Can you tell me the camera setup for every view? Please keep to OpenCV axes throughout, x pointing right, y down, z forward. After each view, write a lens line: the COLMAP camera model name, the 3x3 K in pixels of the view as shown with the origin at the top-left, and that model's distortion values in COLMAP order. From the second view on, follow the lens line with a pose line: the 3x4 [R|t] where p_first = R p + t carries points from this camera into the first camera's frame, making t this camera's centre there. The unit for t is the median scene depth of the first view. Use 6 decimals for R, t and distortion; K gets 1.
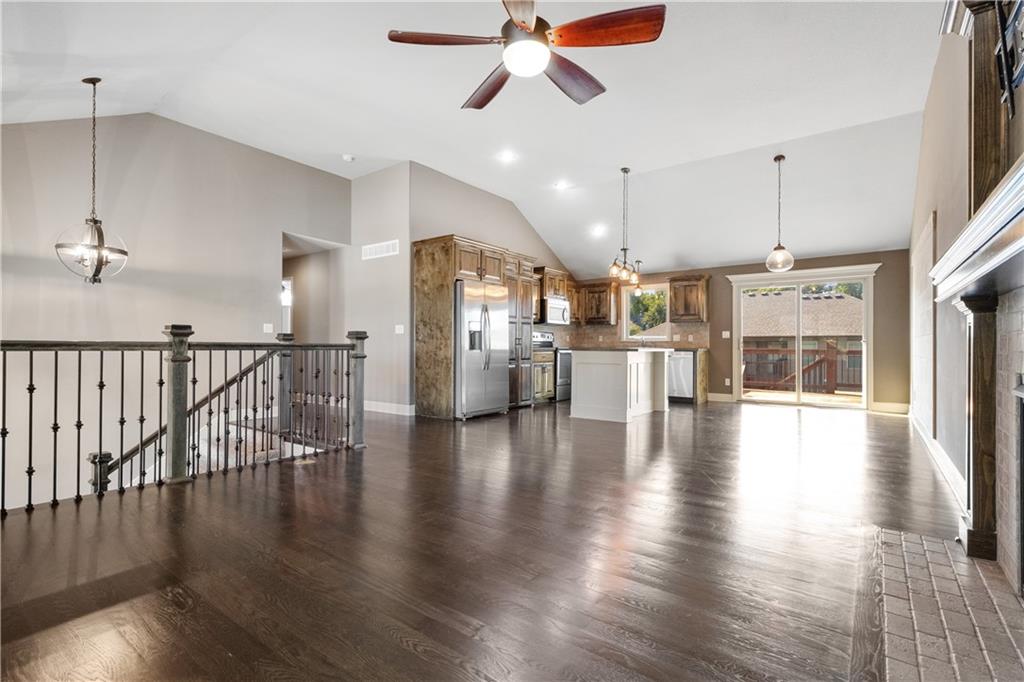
lens RADIAL K [[484.9, 0, 510.6], [0, 484.9, 343.0], [0, 0, 1]] dist [-0.002485, -0.000091]
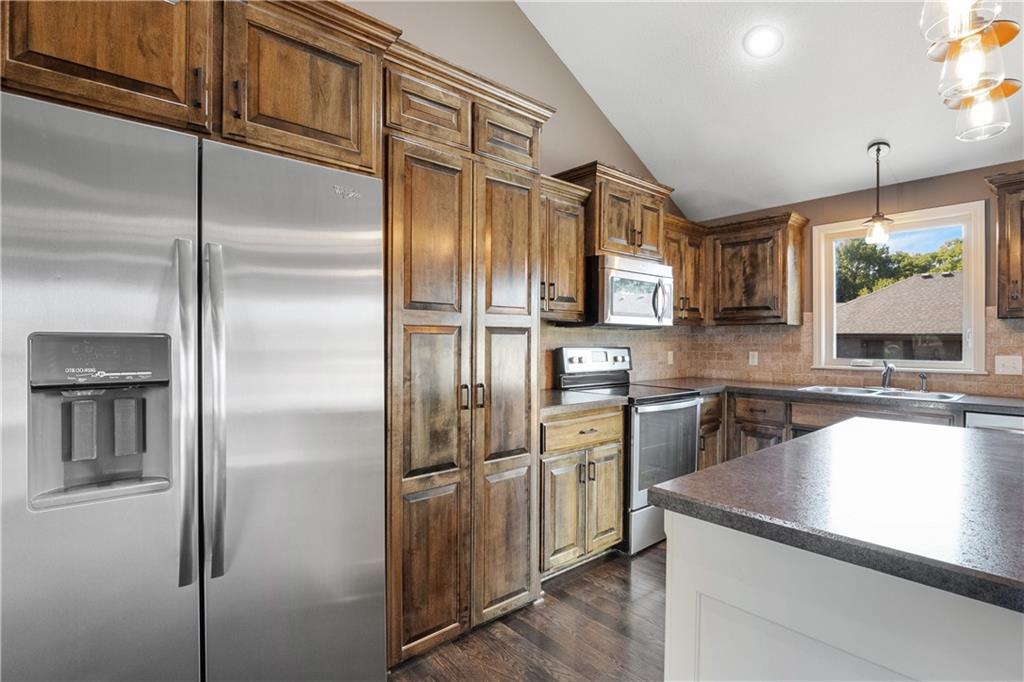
lens RADIAL K [[484.9, 0, 512.6], [0, 484.9, 341.7], [0, 0, 1]] dist [-0.002485, -0.000091]
pose [[0.977729, -0.000309, -0.209870, 0.079458], [0.002388, 0.999951, 0.009653, -0.030475], [0.209857, -0.009939, 0.977682, 0.609153]]
